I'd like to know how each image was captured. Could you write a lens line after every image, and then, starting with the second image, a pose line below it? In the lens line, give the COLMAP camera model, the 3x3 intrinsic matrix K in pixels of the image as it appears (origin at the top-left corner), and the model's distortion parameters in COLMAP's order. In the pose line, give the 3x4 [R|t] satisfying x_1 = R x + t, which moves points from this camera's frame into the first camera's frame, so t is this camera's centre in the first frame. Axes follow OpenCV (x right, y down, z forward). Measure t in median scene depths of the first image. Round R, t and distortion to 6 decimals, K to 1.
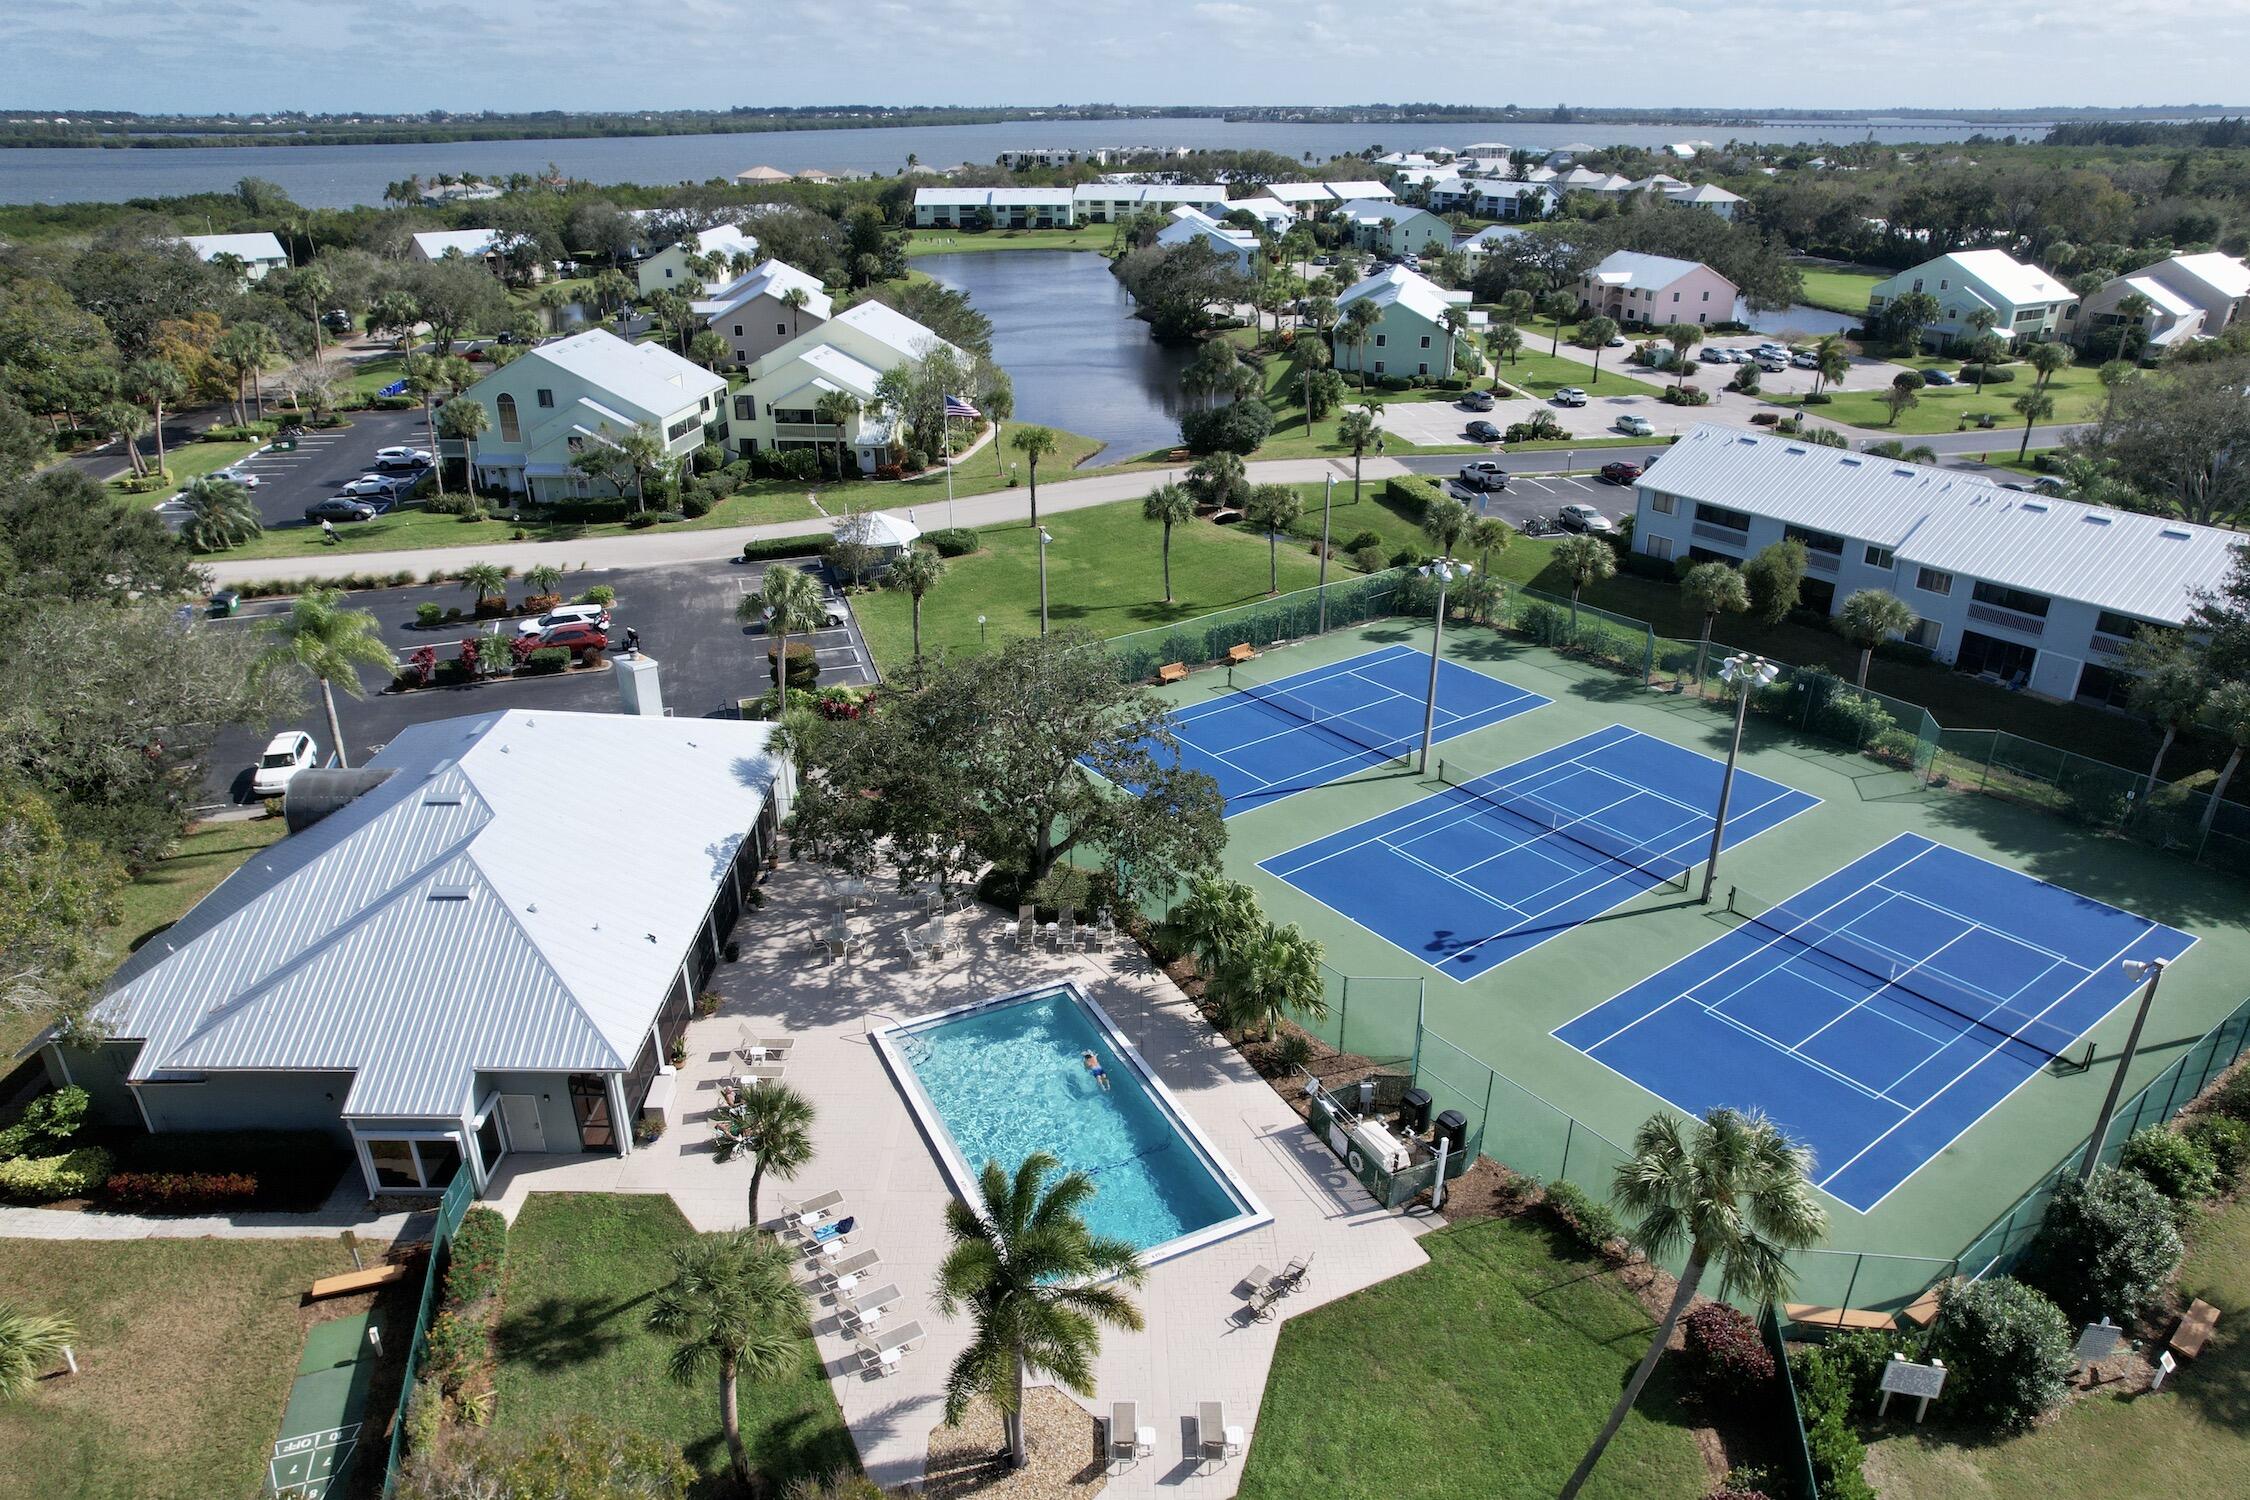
lens RADIAL K [[1455.5, 0, 1133.9], [0, 1455.5, 755.2], [0, 0, 1]] dist [-0.061254, 0.053420]
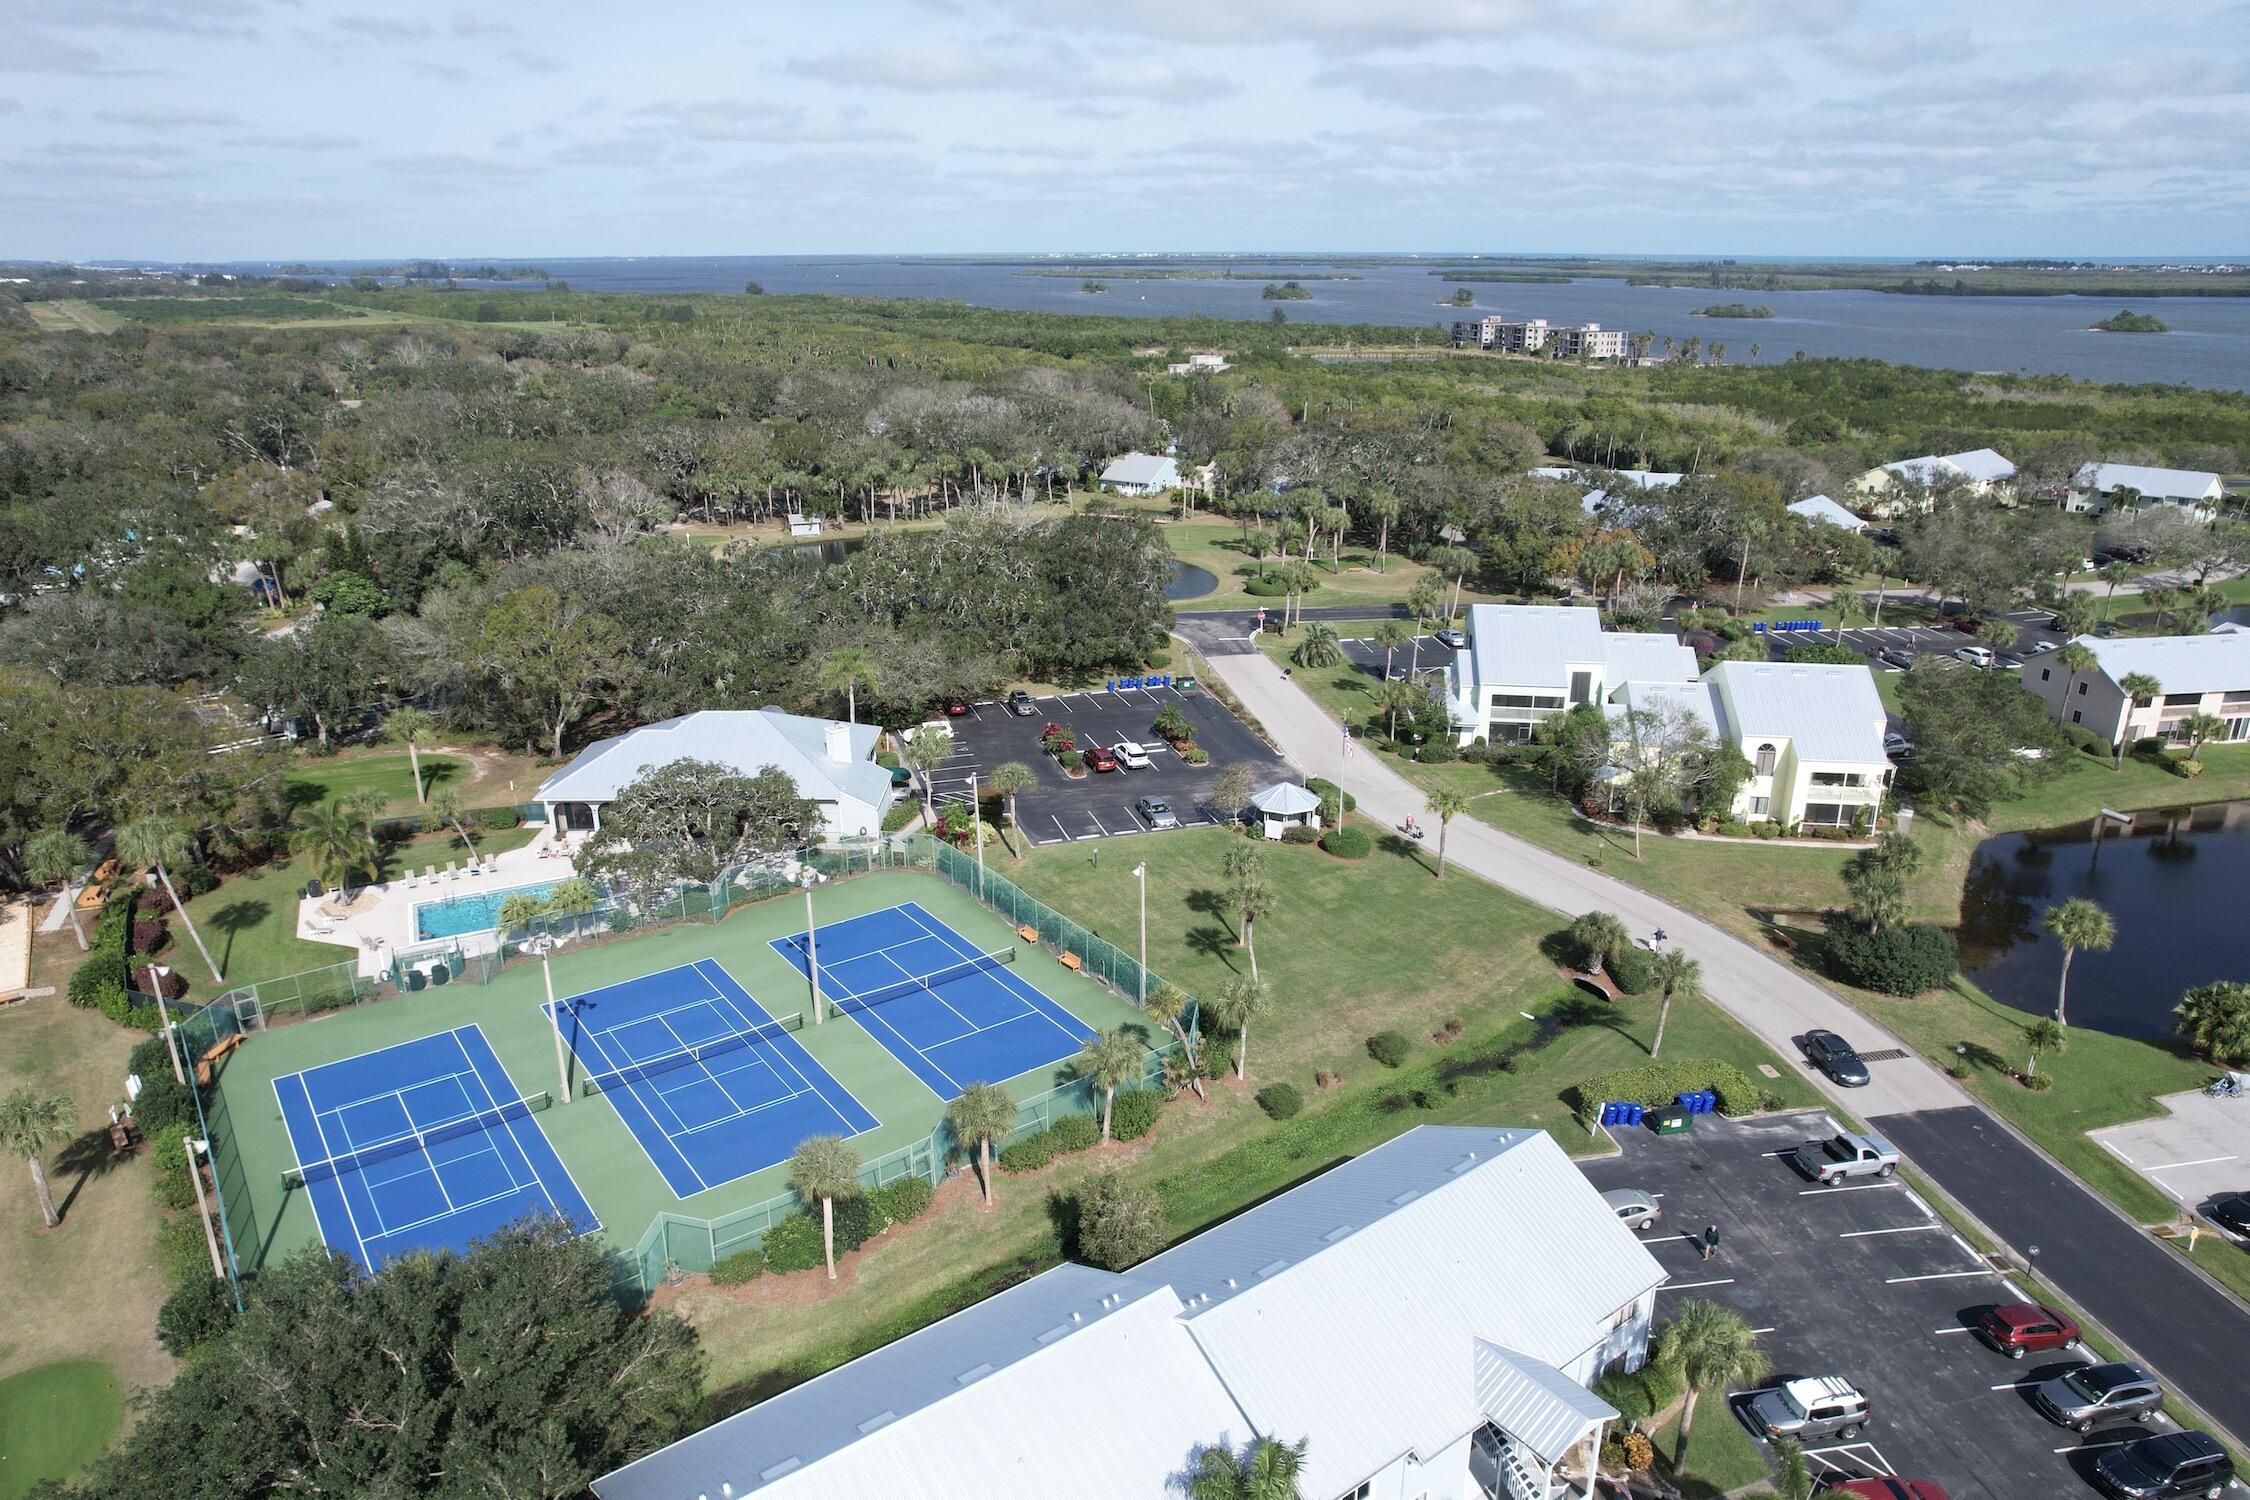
lens RADIAL K [[1447.9, 0, 1125.0], [0, 1447.9, 750.0], [0, 0, 1]] dist [-0.077941, 0.072742]
pose [[-0.000664, 0.334589, -0.942364, 1.380415], [-0.412941, 0.858174, 0.304988, -0.730664], [0.910757, 0.389344, 0.137596, 1.012437]]
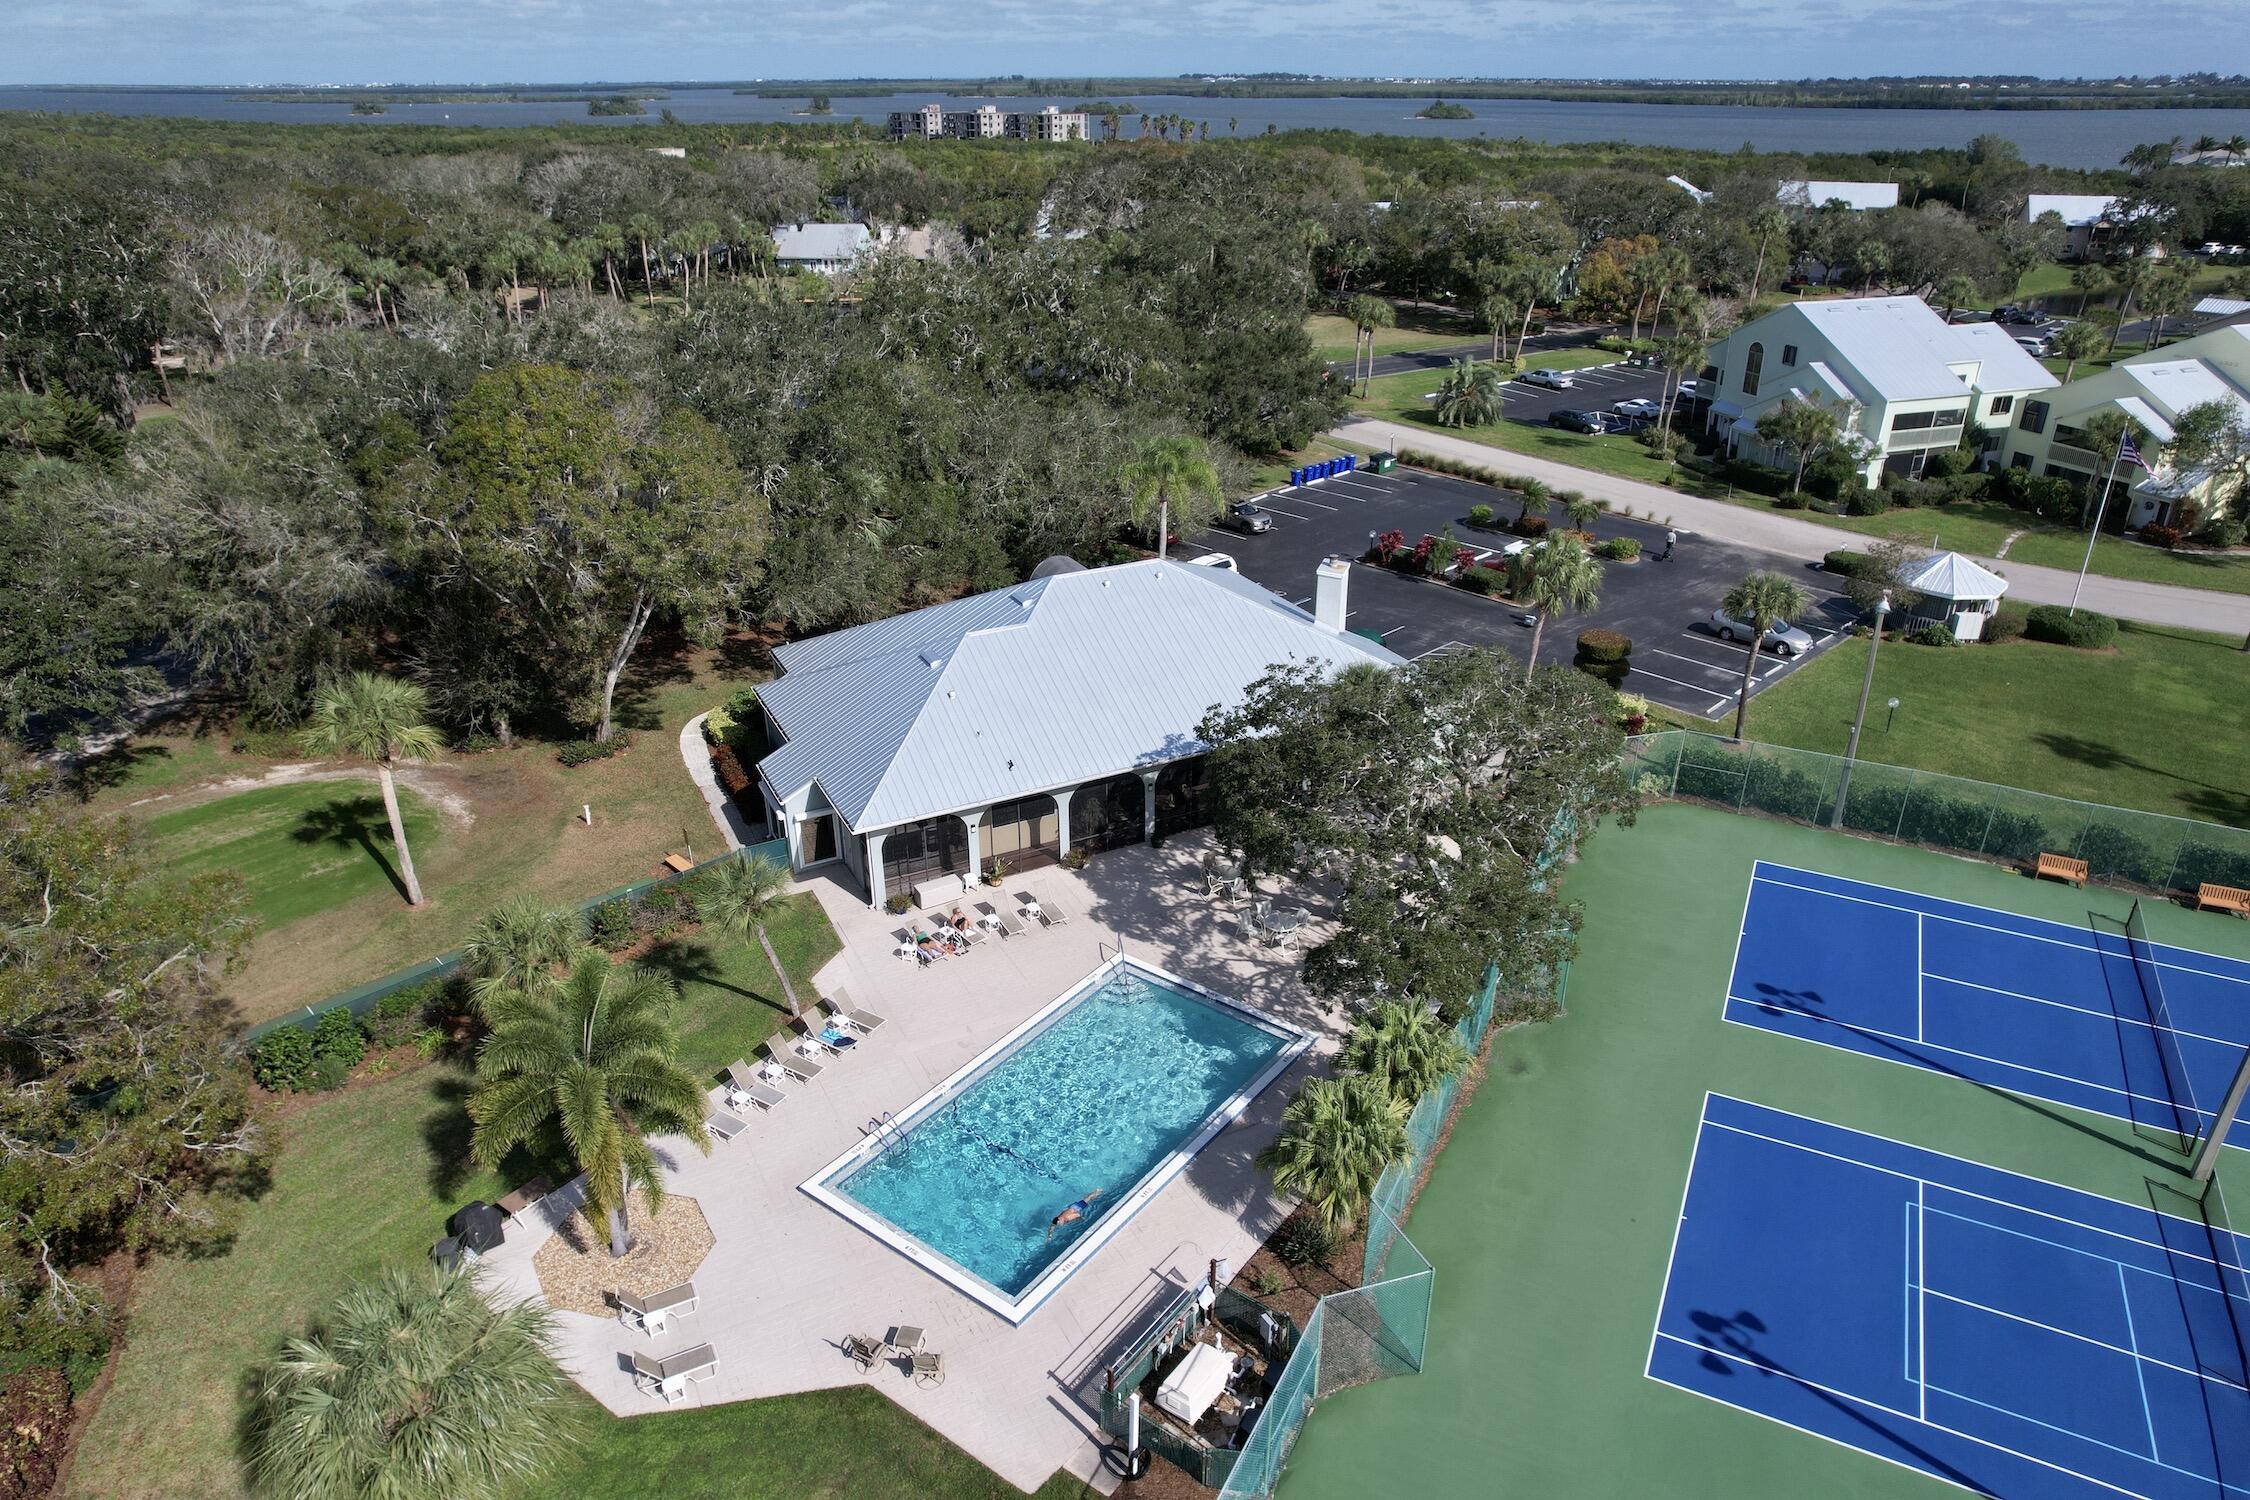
lens RADIAL K [[1447.9, 0, 1125.0], [0, 1447.9, 750.0], [0, 0, 1]] dist [-0.077941, 0.072742]
pose [[0.449868, 0.385986, -0.805378, 0.408139], [-0.369867, 0.901335, 0.225374, -0.113369], [0.812907, 0.196494, 0.548245, 0.333420]]
